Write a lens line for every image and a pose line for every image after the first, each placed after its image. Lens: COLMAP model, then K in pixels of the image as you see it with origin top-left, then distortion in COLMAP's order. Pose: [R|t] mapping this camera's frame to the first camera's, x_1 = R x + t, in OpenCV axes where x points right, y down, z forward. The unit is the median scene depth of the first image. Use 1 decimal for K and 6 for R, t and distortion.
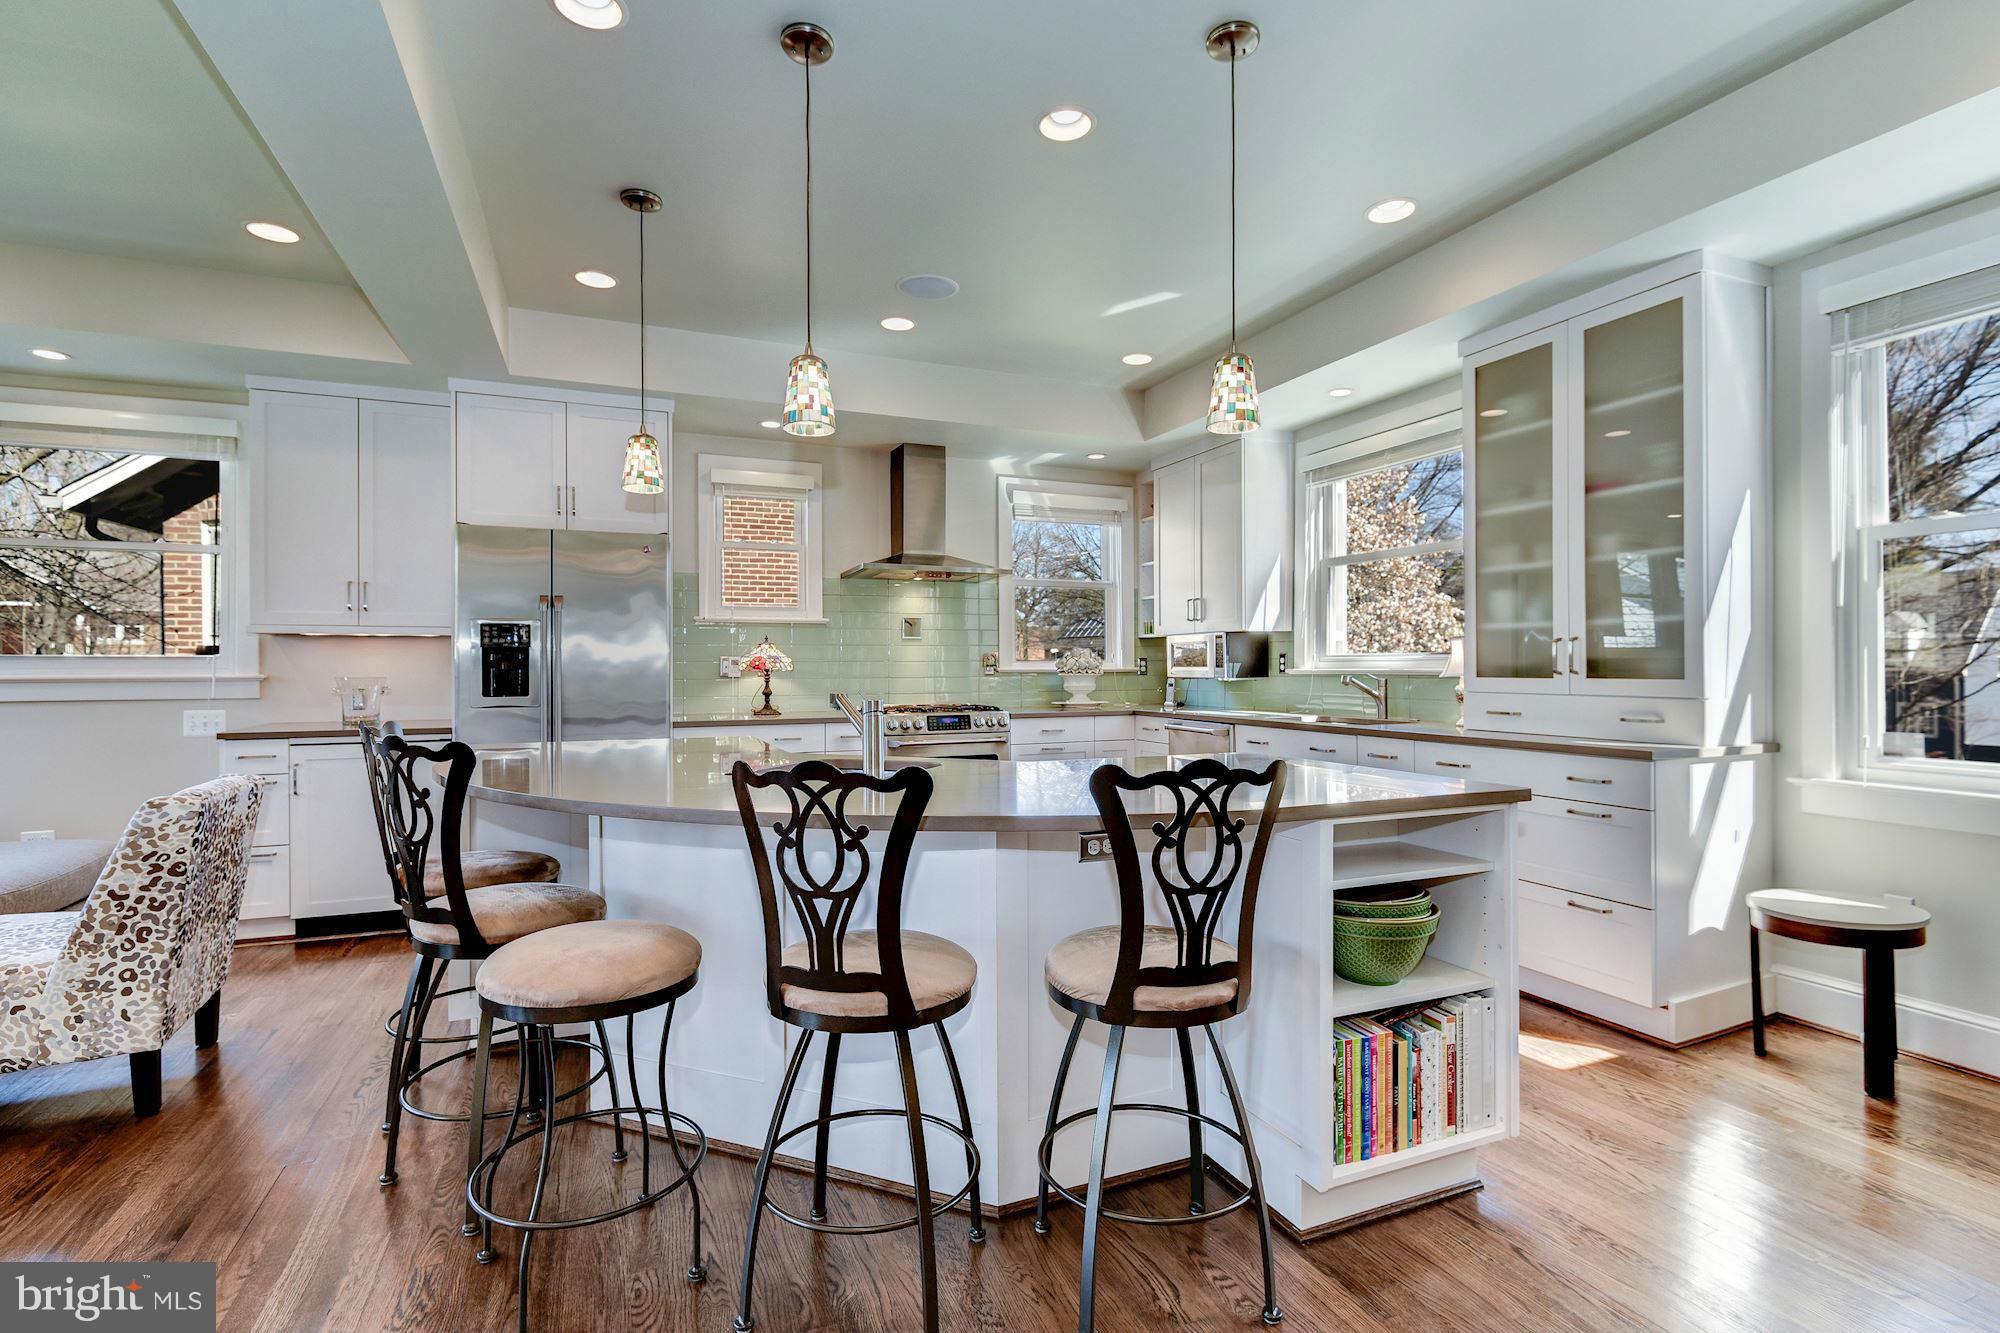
lens RADIAL K [[974.5, 0, 1000.0], [0, 974.5, 666.5], [0, 0, 1]] dist [0.016652, -0.000243]
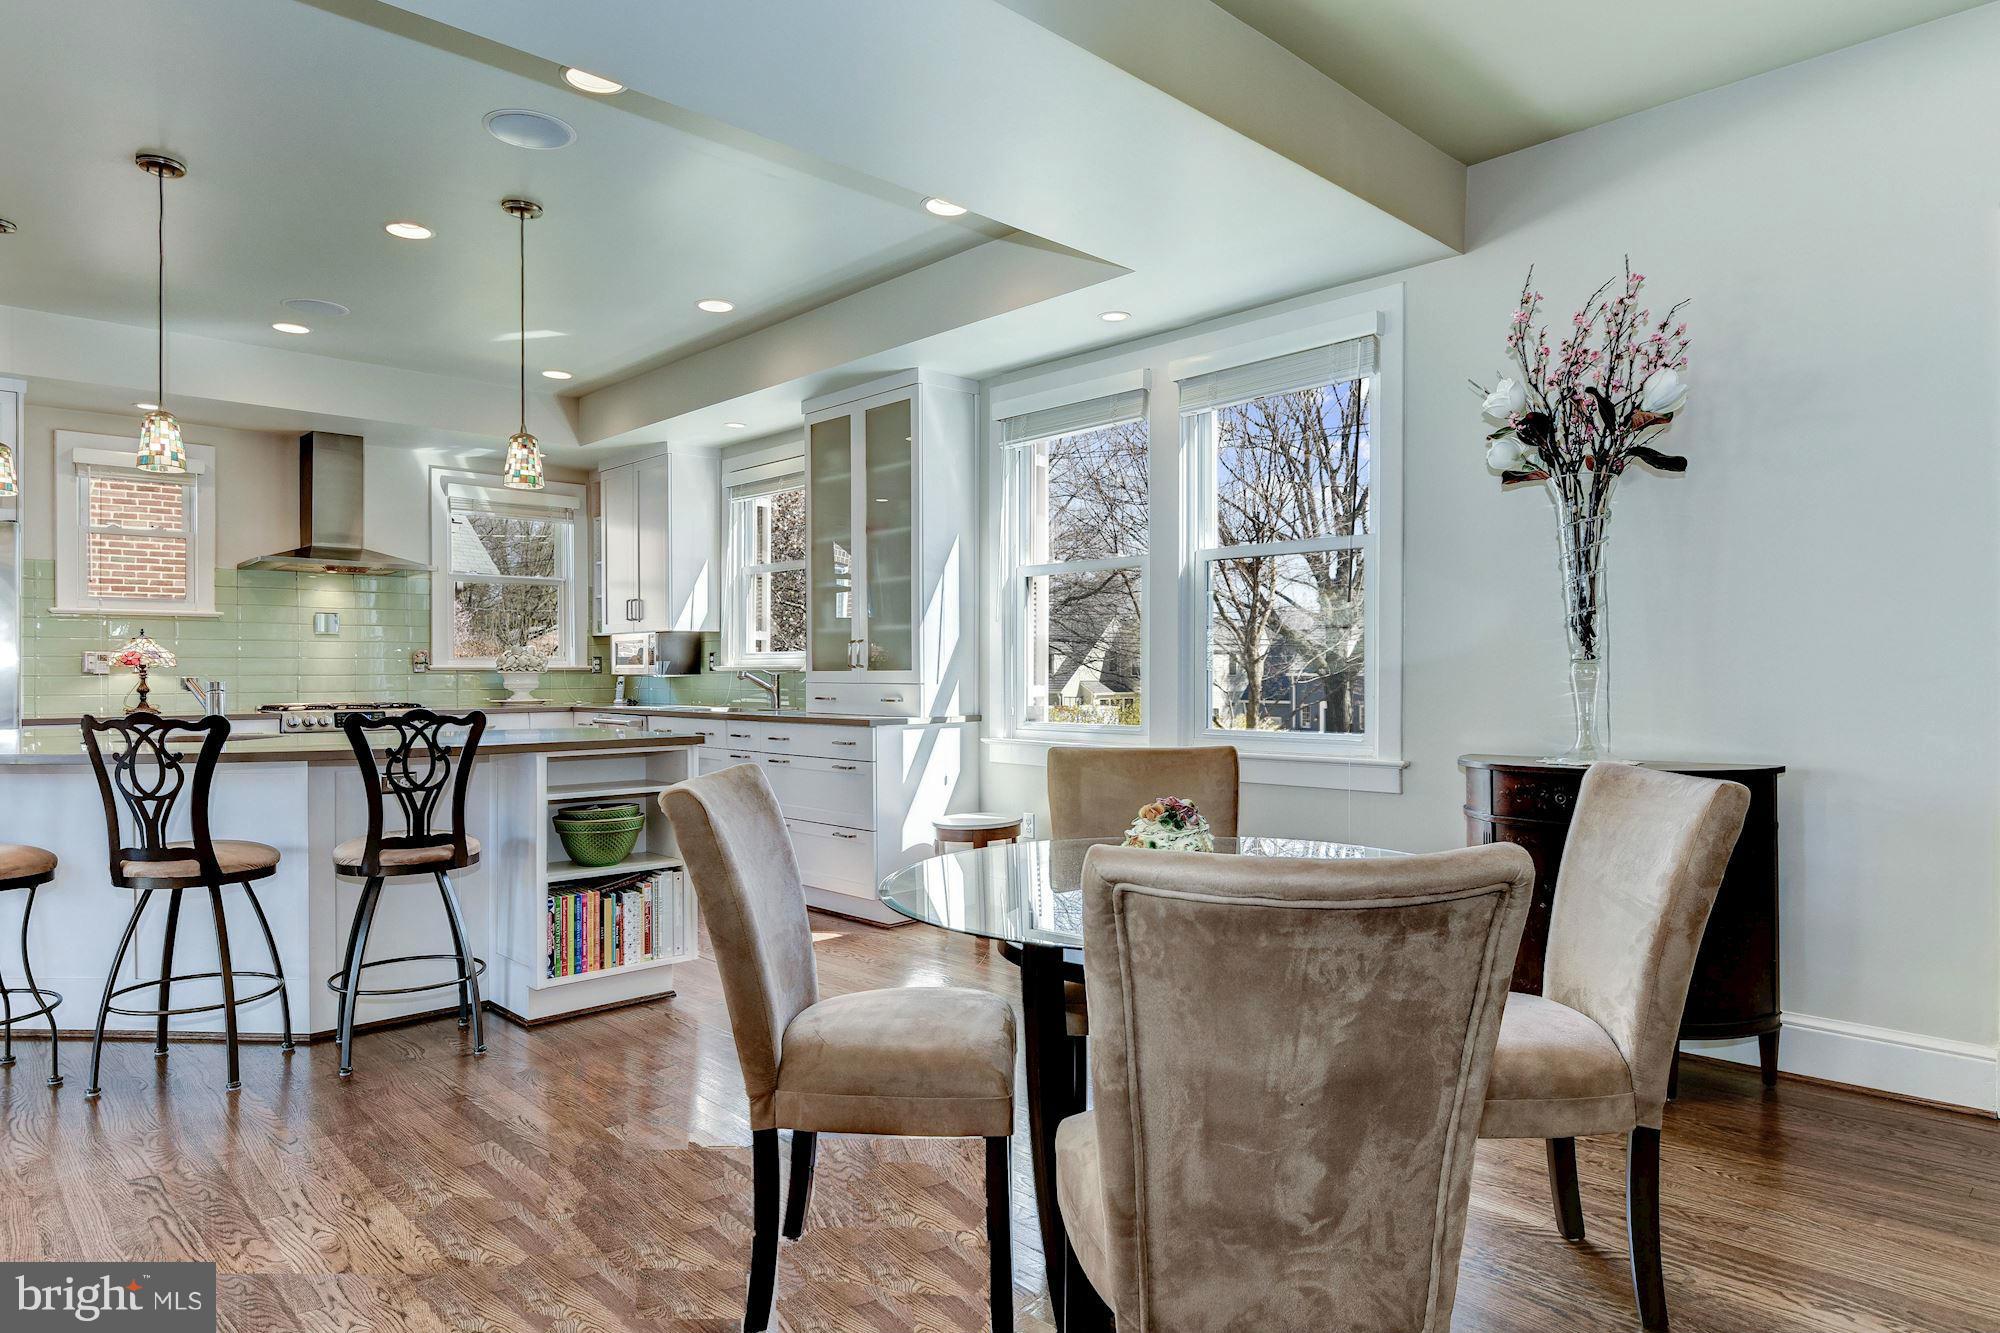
lens RADIAL K [[1185.5, 0, 1004.8], [0, 1185.5, 671.6], [0, 0, 1]] dist [-0.003494, -0.003836]
pose [[0.929817, -0.000215, 0.368023, 0.195863], [-0.000031, 1.000000, 0.000663, 0.013789], [-0.368023, -0.000628, 0.929816, -0.629073]]
